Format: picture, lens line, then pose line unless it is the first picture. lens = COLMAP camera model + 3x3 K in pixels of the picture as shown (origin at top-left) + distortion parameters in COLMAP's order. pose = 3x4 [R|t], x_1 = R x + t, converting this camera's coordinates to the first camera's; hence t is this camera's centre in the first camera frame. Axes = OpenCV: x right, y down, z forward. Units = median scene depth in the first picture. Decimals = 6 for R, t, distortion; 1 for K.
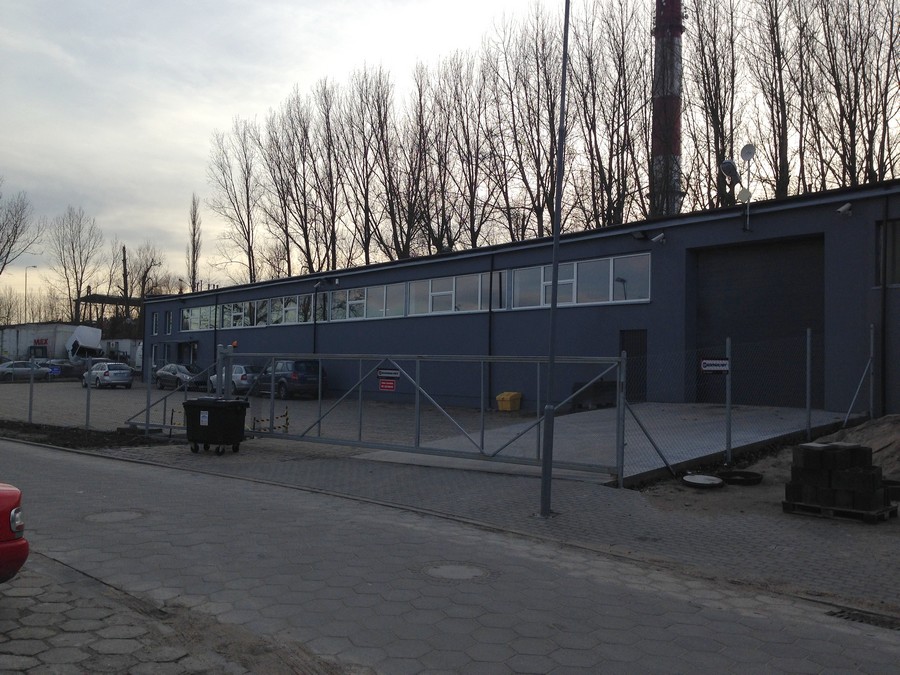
lens RADIAL K [[826.7, 0, 450.0], [0, 826.7, 337.5], [0, 0, 1]] dist [0.061440, -0.005761]
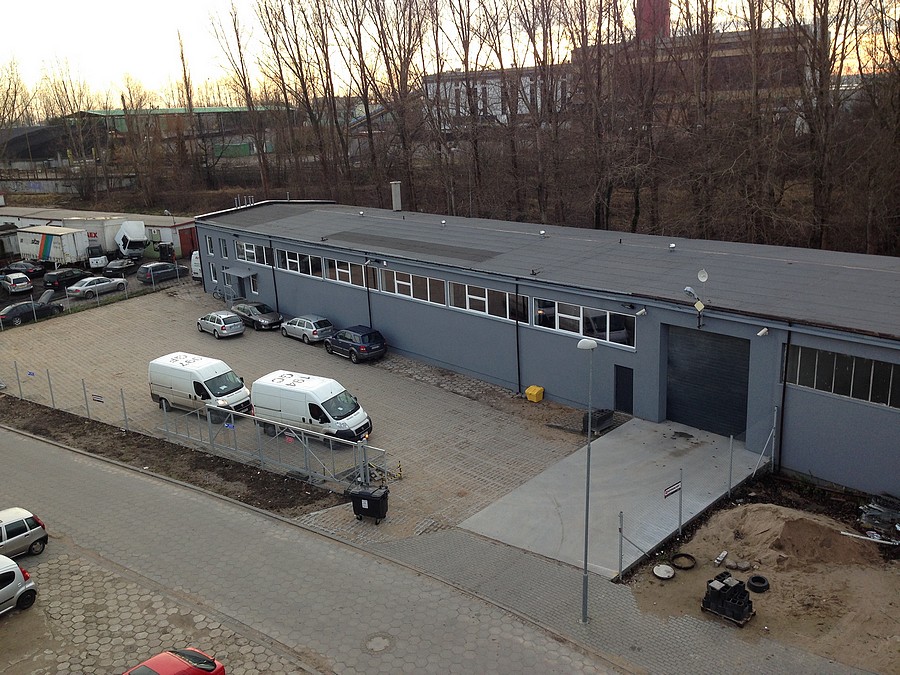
lens RADIAL K [[826.7, 0, 450.0], [0, 826.7, 337.5], [0, 0, 1]] dist [0.061440, -0.005761]
pose [[0.997657, -0.068006, 0.007448, -0.029979], [0.062568, 0.951025, 0.302716, -0.178540], [-0.027670, -0.301540, 0.953052, -0.119104]]
